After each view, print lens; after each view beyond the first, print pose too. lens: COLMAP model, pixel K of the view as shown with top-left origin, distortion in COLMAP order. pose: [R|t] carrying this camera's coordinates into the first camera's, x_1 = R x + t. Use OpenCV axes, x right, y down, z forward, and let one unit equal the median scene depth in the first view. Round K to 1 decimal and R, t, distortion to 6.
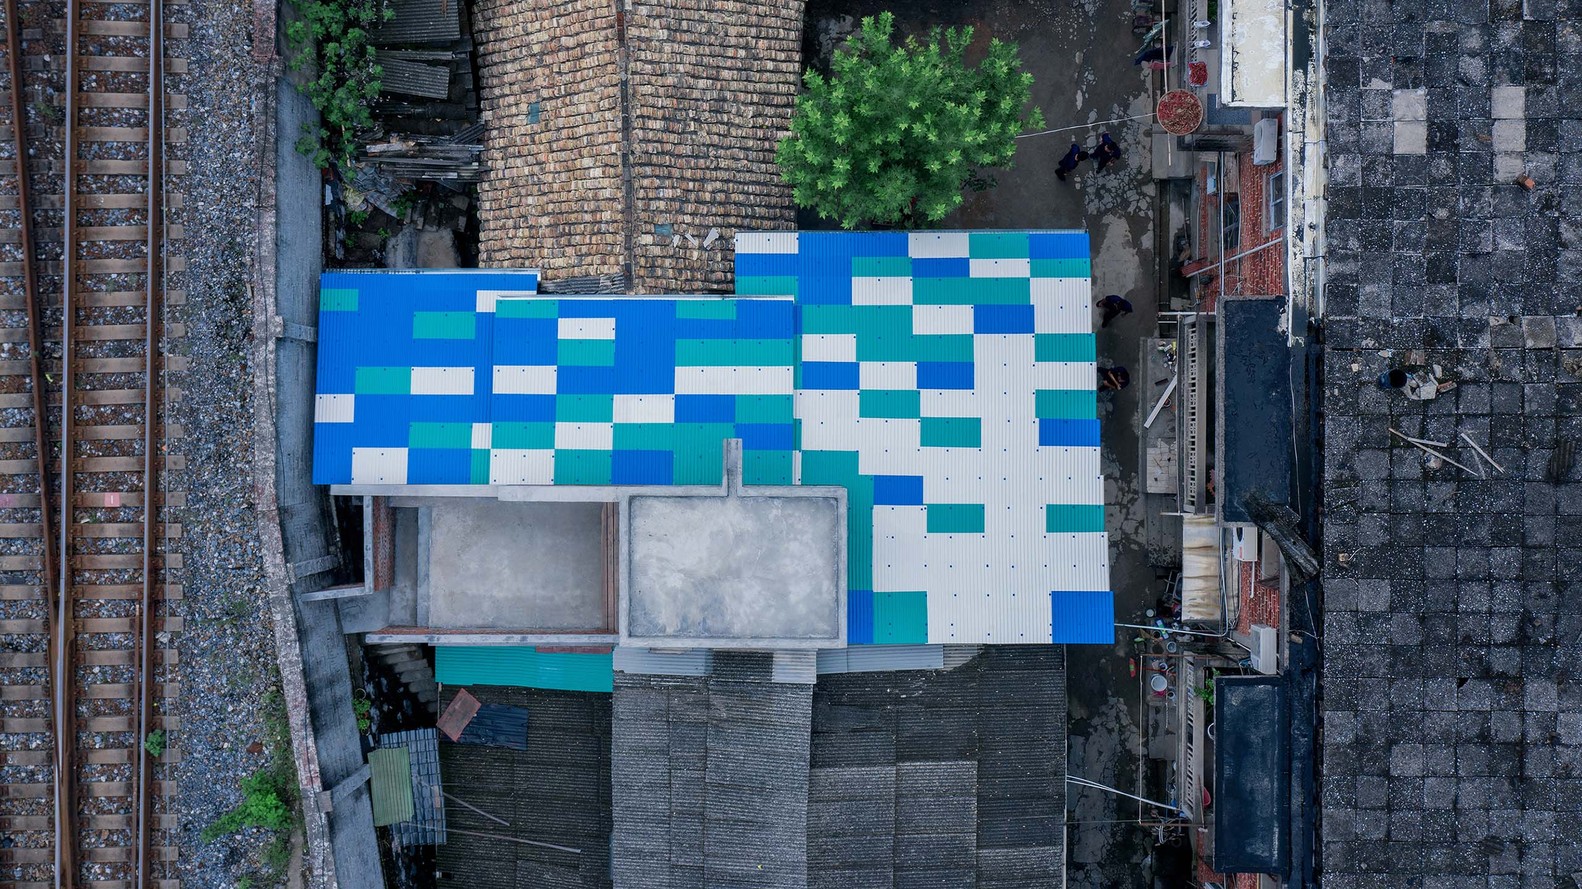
lens RADIAL K [[1166.0, 0, 824.5], [0, 1166.0, 473.4], [0, 0, 1]] dist [0.026564, 0.000566]
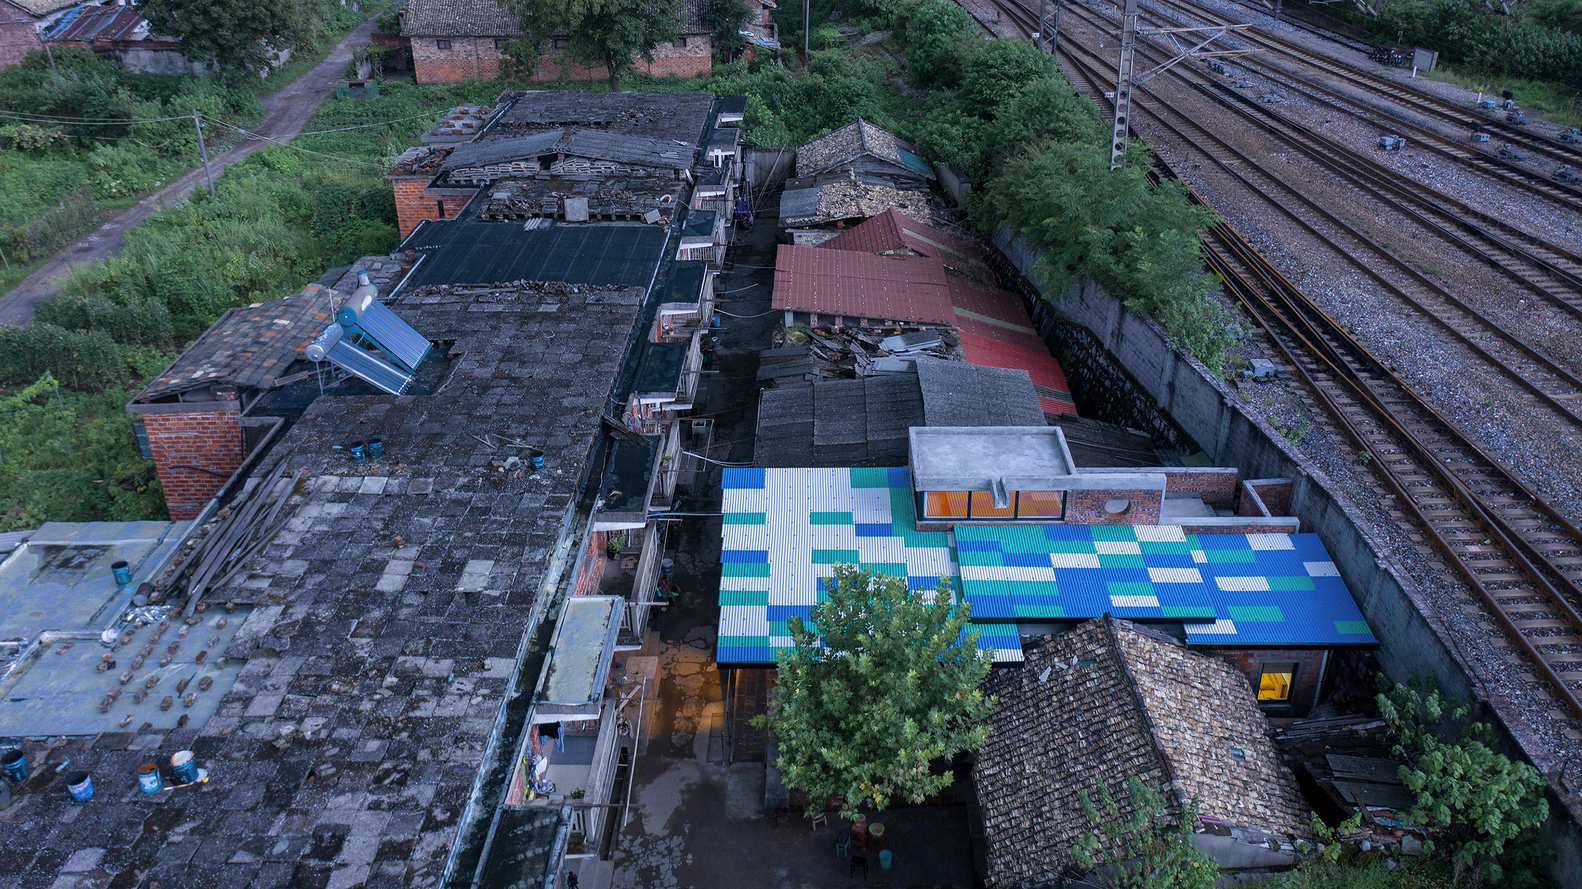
lens RADIAL K [[1166.0, 0, 824.5], [0, 1166.0, 473.4], [0, 0, 1]] dist [0.026564, 0.000566]
pose [[-0.999984, 0.005575, 0.001195, 0.118251], [-0.001813, -0.509633, 0.860390, -1.103120], [0.005406, 0.860374, 0.509635, 0.258288]]
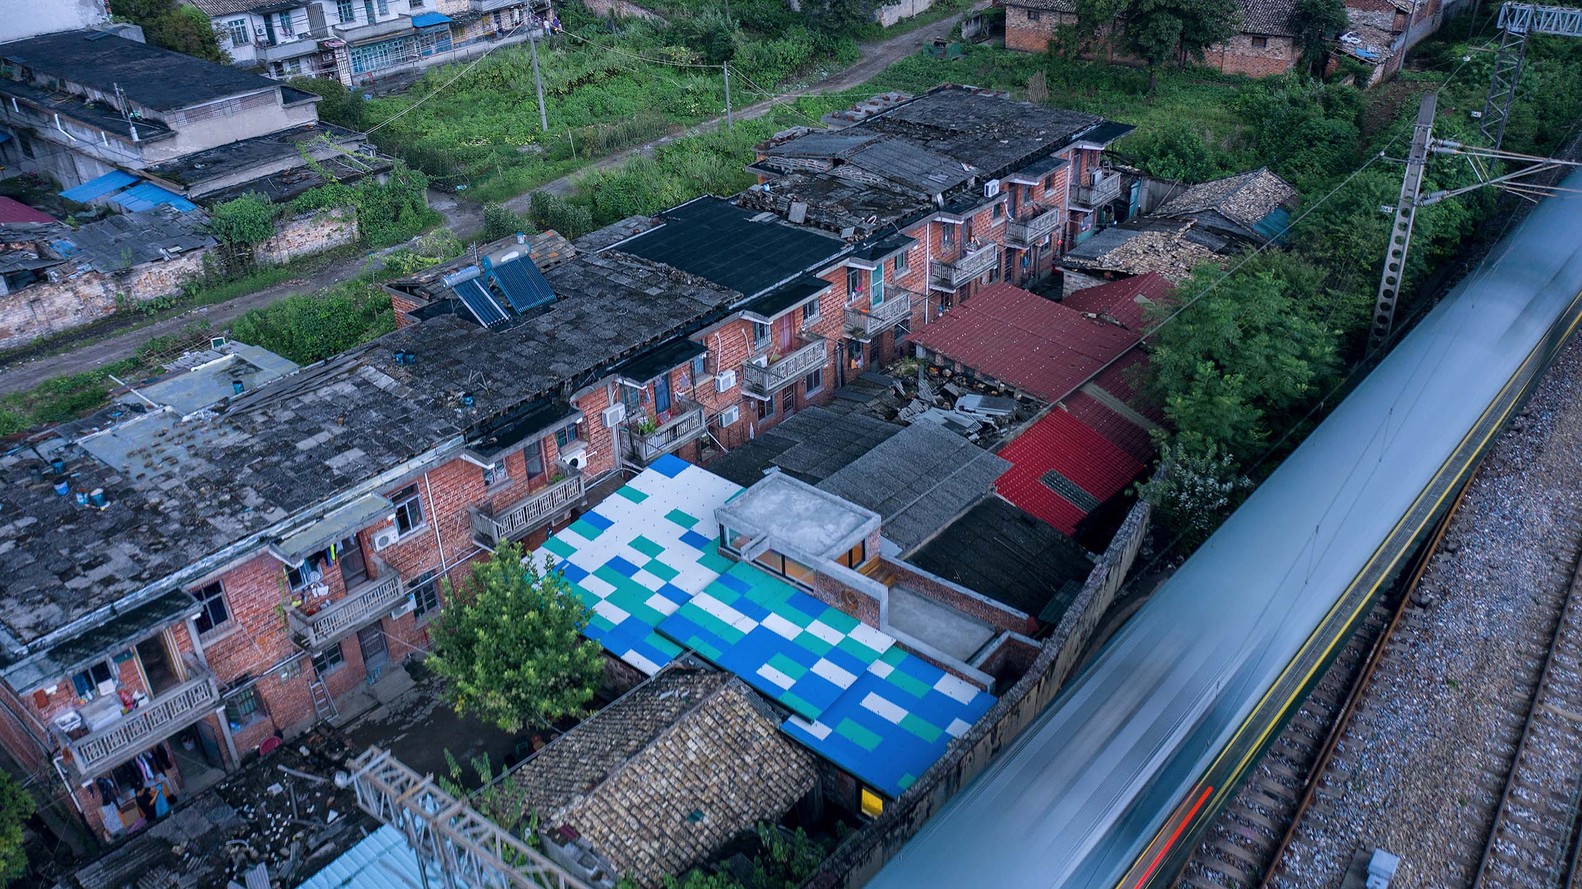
lens RADIAL K [[1166.0, 0, 824.5], [0, 1166.0, 473.4], [0, 0, 1]] dist [0.026564, 0.000566]
pose [[-0.778894, -0.329924, 0.533361, -0.904953], [0.626721, -0.441096, 0.642382, -0.868054], [0.023326, 0.834616, 0.550338, 0.036929]]
